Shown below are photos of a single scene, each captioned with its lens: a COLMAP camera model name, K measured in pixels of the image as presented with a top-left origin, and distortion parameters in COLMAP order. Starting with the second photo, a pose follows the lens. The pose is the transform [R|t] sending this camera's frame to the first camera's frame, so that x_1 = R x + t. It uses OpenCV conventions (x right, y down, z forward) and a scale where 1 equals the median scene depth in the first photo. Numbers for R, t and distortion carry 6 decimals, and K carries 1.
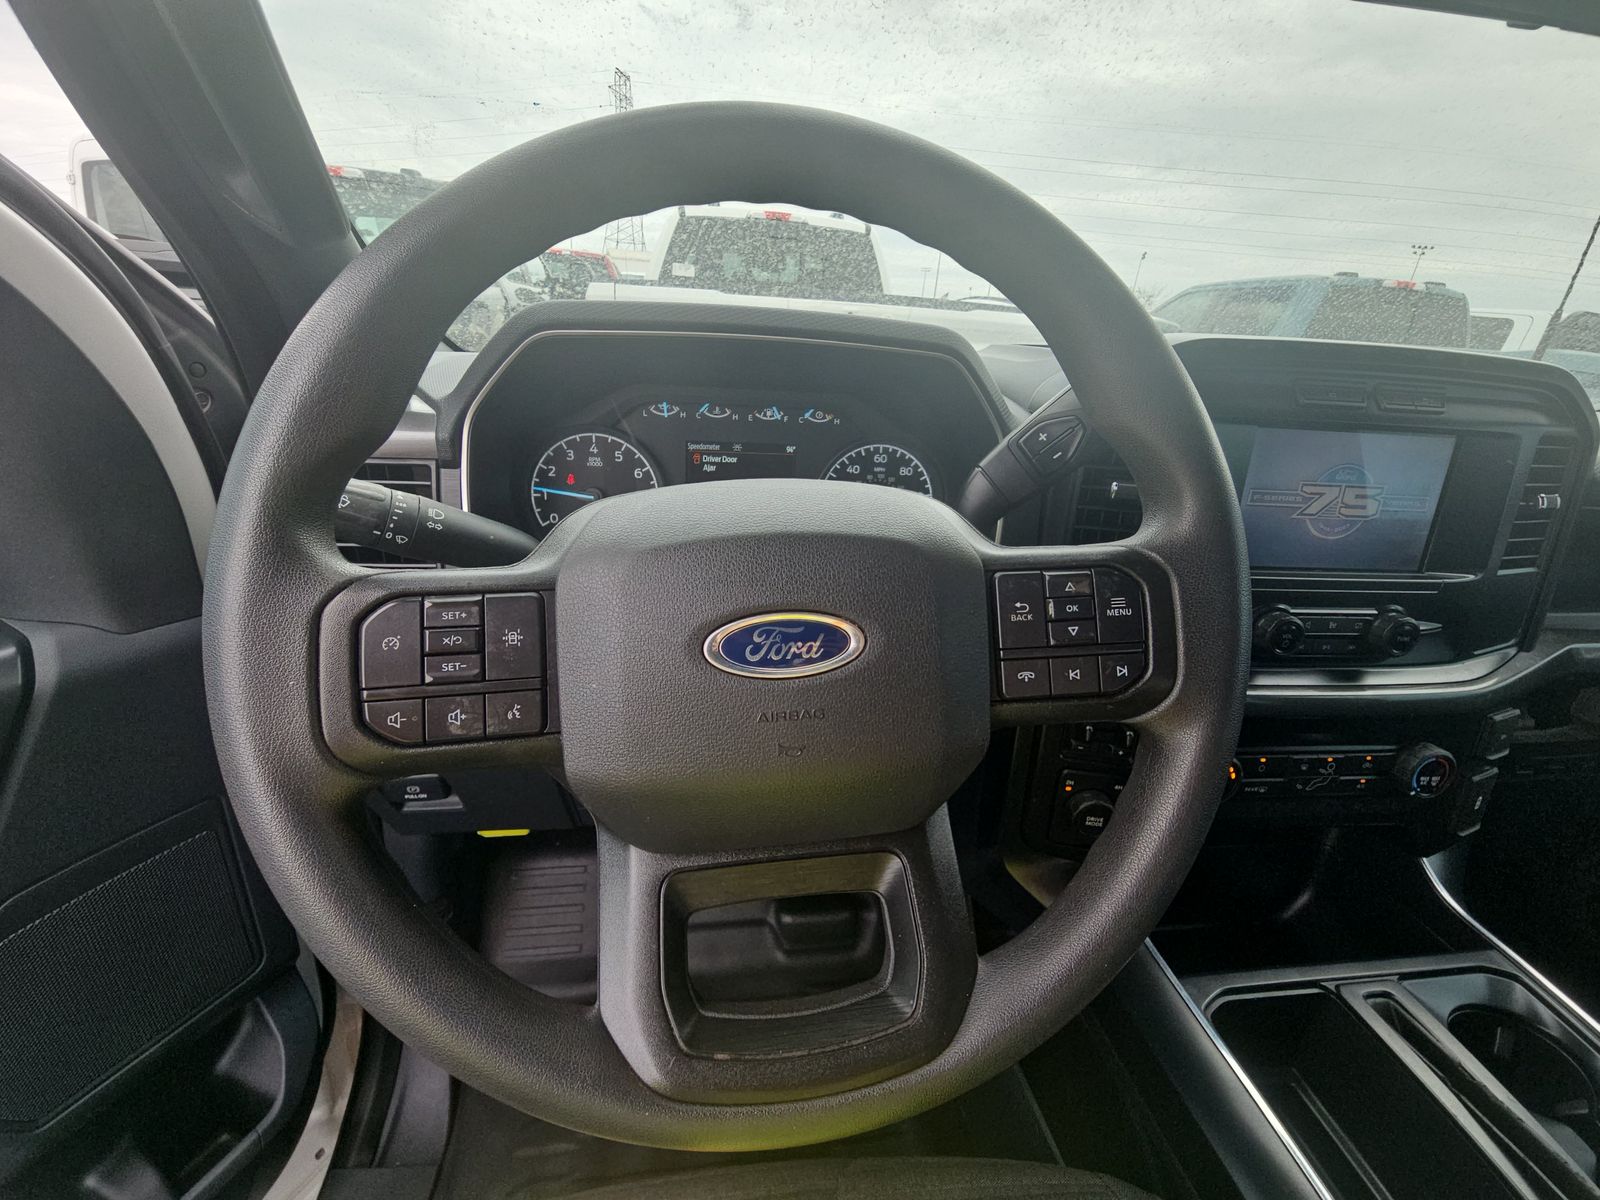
lens RADIAL K [[661.4, 0, 801.1], [0, 661.4, 589.7], [0, 0, 1]] dist [-0.003192, -0.000042]
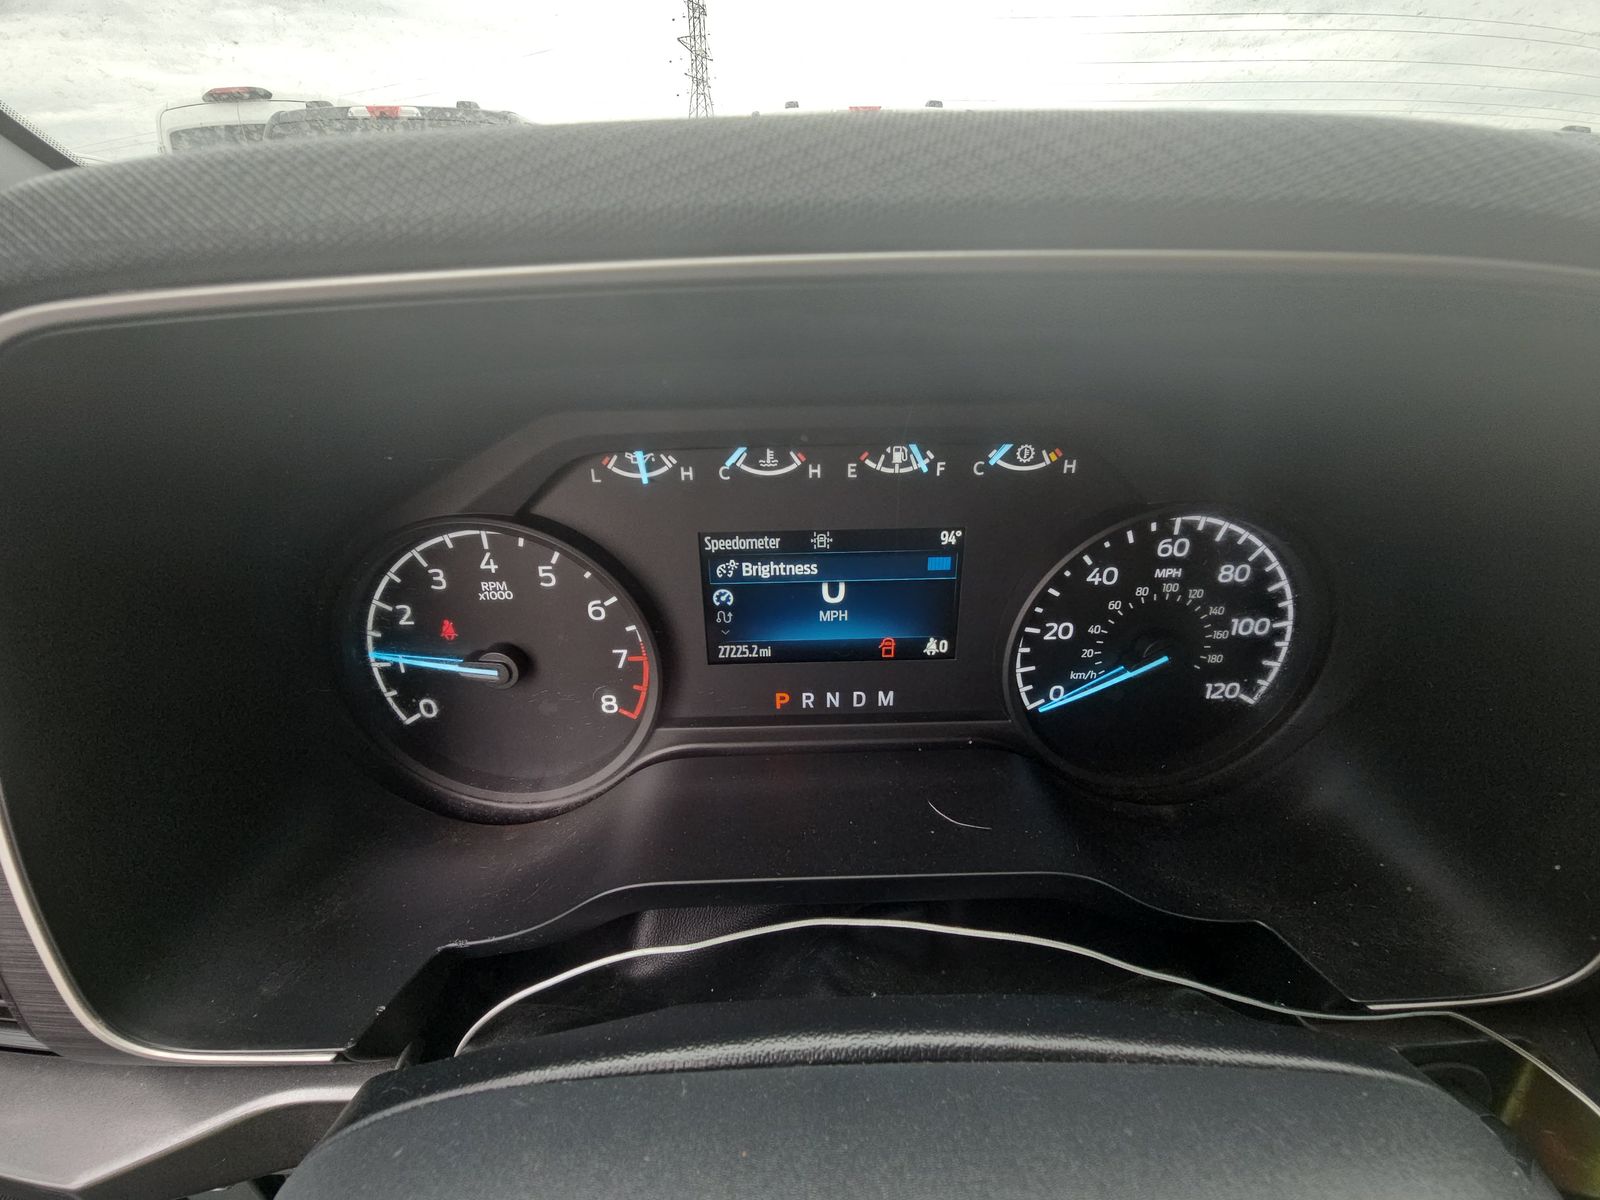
lens RADIAL K [[661.4, 0, 801.1], [0, 661.4, 589.7], [0, 0, 1]] dist [-0.003192, -0.000042]
pose [[0.990620, -0.013885, -0.135936, -0.053337], [0.027283, 0.994891, 0.097200, -0.226444], [0.133892, -0.099997, 0.985938, 0.588082]]
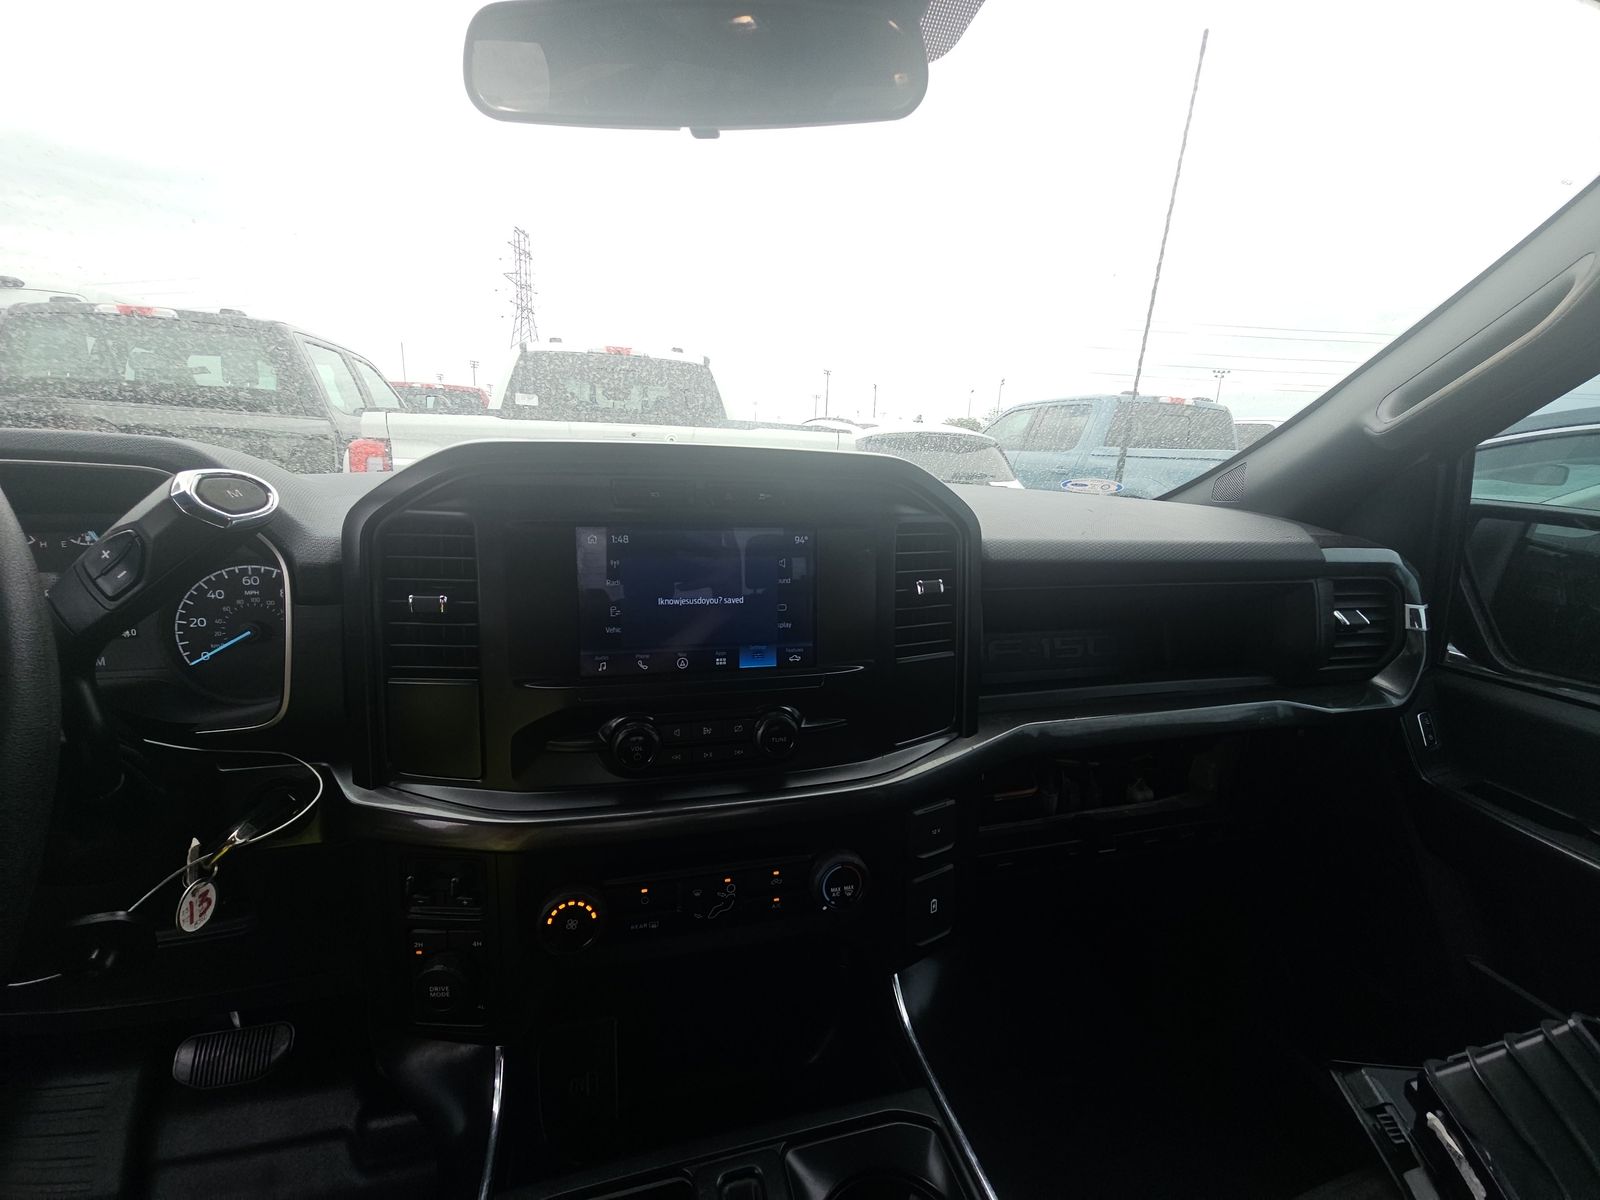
lens RADIAL K [[646.3, 0, 797.2], [0, 646.3, 596.6], [0, 0, 1]] dist [0.016279, -0.011333]
pose [[0.989627, -0.058756, 0.131093, 0.764591], [0.078397, 0.985558, -0.150095, 0.014037], [-0.120381, 0.158815, 0.979942, 0.051106]]
